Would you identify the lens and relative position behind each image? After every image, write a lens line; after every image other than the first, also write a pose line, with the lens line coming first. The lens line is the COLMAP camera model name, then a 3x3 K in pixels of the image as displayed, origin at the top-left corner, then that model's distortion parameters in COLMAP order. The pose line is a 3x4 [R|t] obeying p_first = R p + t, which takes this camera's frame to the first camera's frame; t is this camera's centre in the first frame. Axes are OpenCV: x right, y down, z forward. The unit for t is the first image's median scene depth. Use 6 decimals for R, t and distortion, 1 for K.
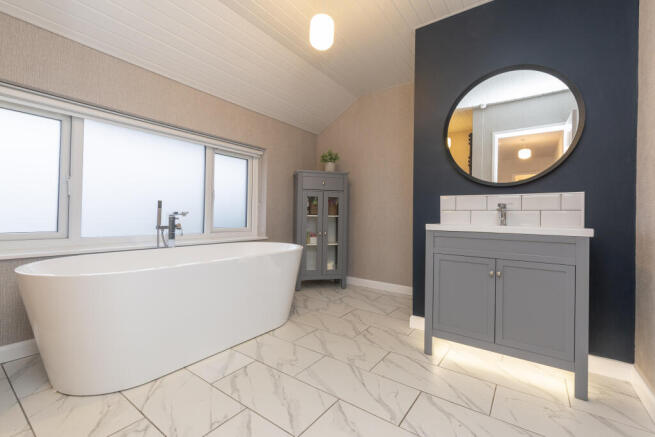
lens RADIAL K [[284.7, 0, 328.9], [0, 284.7, 217.6], [0, 0, 1]] dist [0.004254, 0.000993]
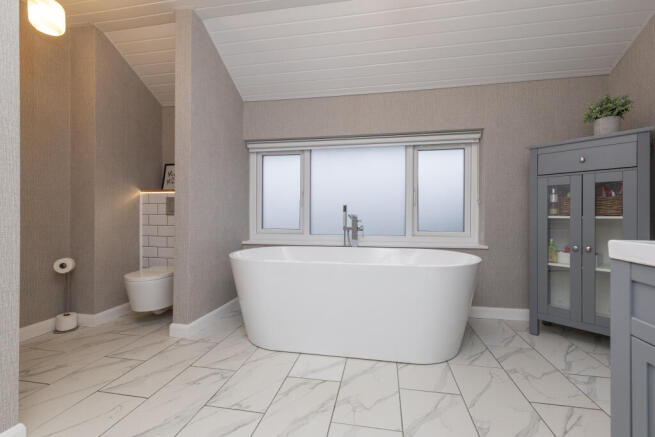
lens RADIAL K [[284.7, 0, 329.6], [0, 284.7, 214.4], [0, 0, 1]] dist [0.004254, 0.000993]
pose [[0.424209, -0.015243, -0.905436, 0.396835], [0.000928, 0.999865, -0.016398, -0.003755], [0.905564, 0.006116, 0.424166, 0.433058]]
